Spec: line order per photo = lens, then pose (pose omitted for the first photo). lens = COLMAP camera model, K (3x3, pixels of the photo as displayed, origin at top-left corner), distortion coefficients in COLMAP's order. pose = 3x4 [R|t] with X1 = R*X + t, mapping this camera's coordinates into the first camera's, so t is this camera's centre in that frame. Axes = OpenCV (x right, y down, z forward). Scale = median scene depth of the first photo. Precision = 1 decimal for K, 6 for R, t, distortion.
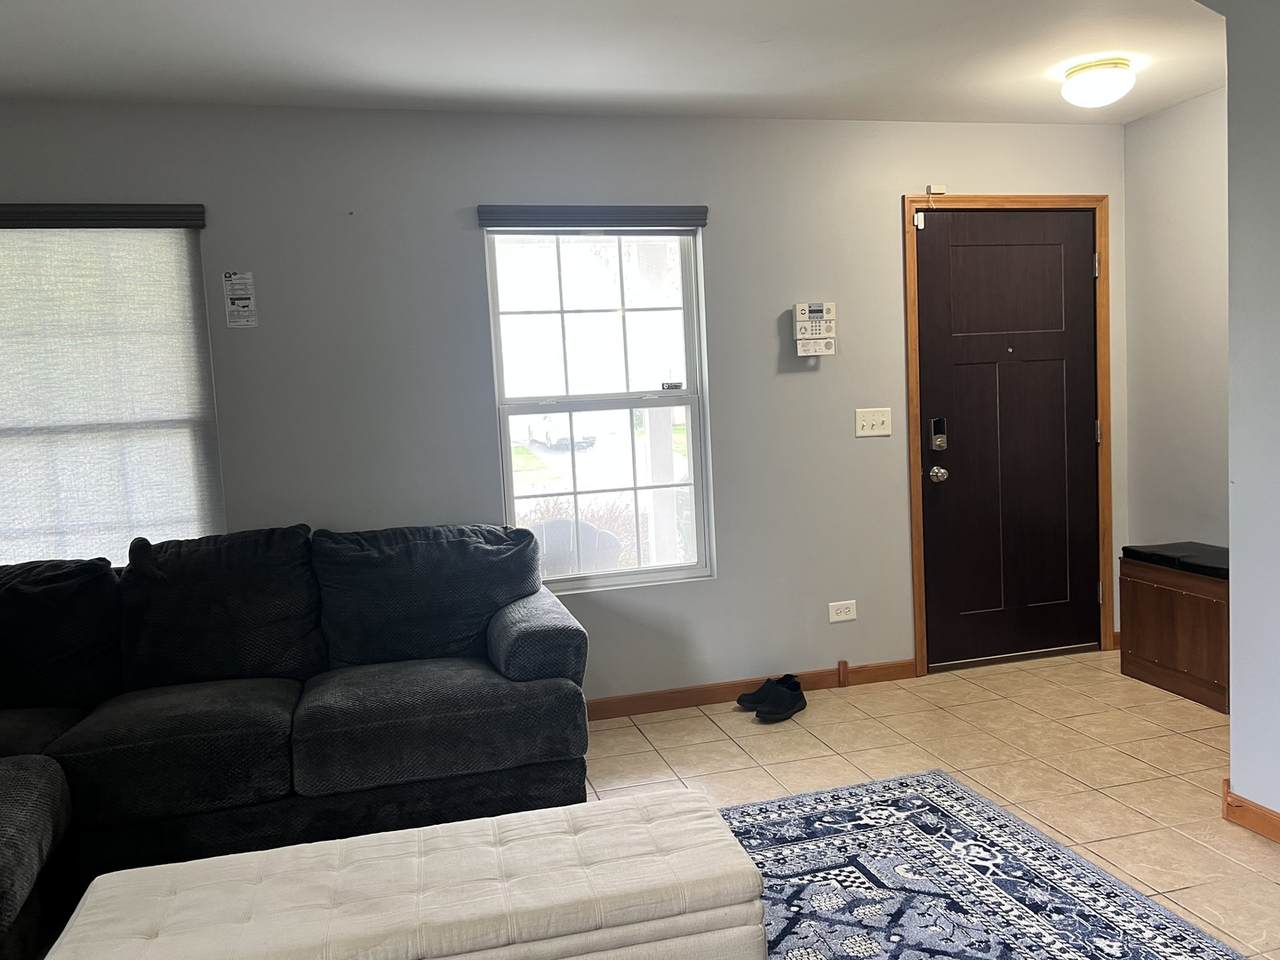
lens RADIAL K [[1006.5, 0, 640.0], [0, 1006.5, 480.0], [0, 0, 1]] dist [0.120009, -0.192089]
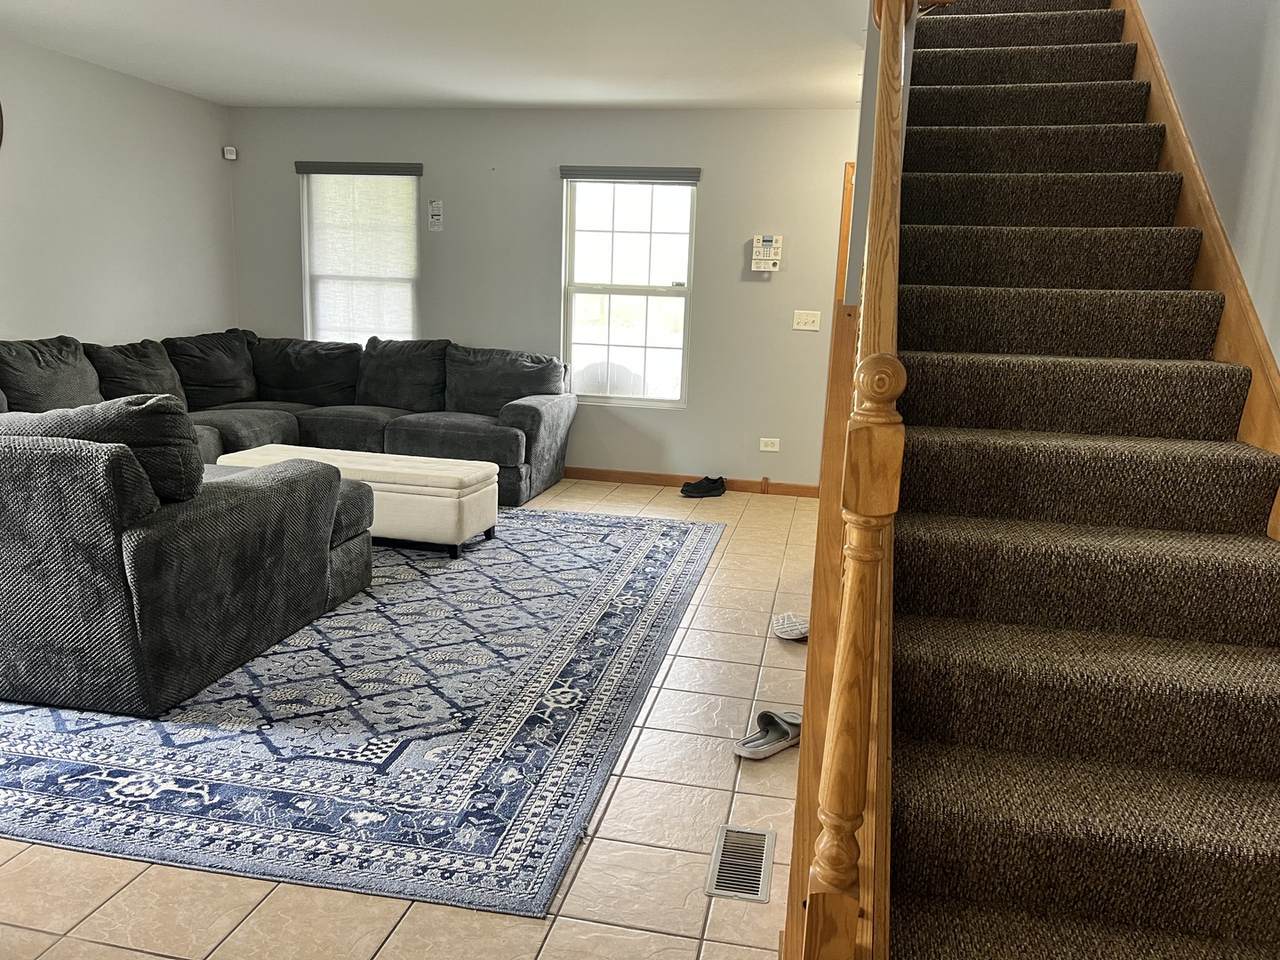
lens RADIAL K [[1006.5, 0, 640.0], [0, 1006.5, 480.0], [0, 0, 1]] dist [0.120009, -0.192089]
pose [[0.882891, 0.167400, -0.438727, 0.759450], [-0.122369, 0.984038, 0.129213, 0.011353], [0.453354, -0.060395, 0.889282, -0.465829]]
